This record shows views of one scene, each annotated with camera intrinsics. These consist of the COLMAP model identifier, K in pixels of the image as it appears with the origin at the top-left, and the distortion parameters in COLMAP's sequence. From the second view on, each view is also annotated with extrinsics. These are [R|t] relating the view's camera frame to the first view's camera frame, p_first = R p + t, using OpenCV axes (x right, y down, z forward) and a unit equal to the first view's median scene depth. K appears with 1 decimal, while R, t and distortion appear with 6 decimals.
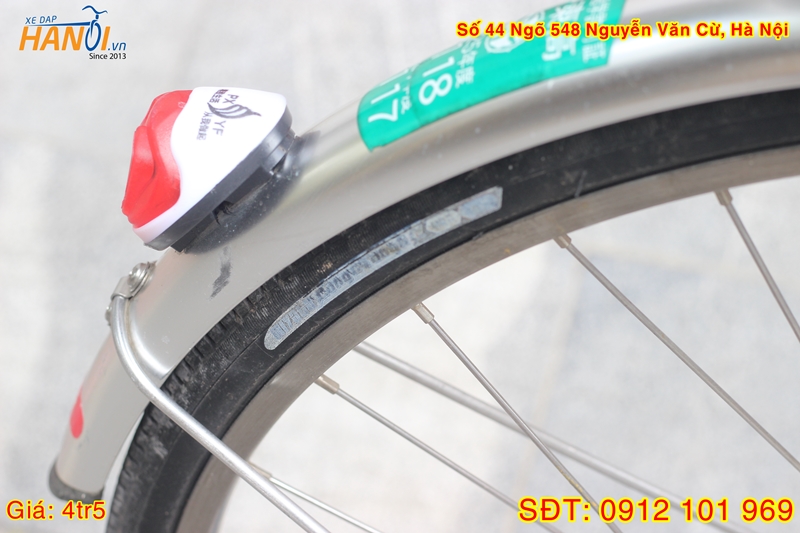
lens RADIAL K [[1918.8, 0, 400.0], [0, 1918.8, 266.5], [0, 0, 1]] dist [-0.153911, 0.465901]
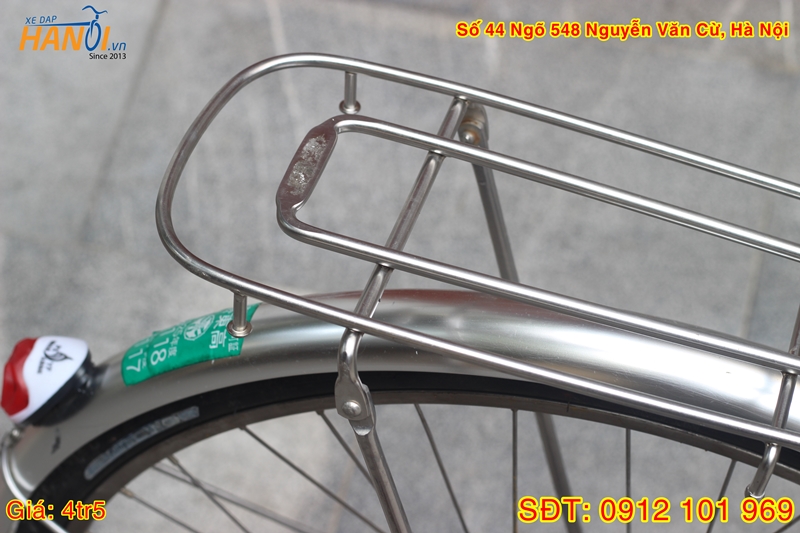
lens RADIAL K [[1918.8, 0, 400.0], [0, 1918.8, 266.5], [0, 0, 1]] dist [-0.153911, 0.465901]
pose [[0.999878, -0.010293, -0.011716, 0.256855], [0.010916, 0.998459, 0.054406, -0.260211], [0.011138, -0.054527, 0.998450, -0.782698]]
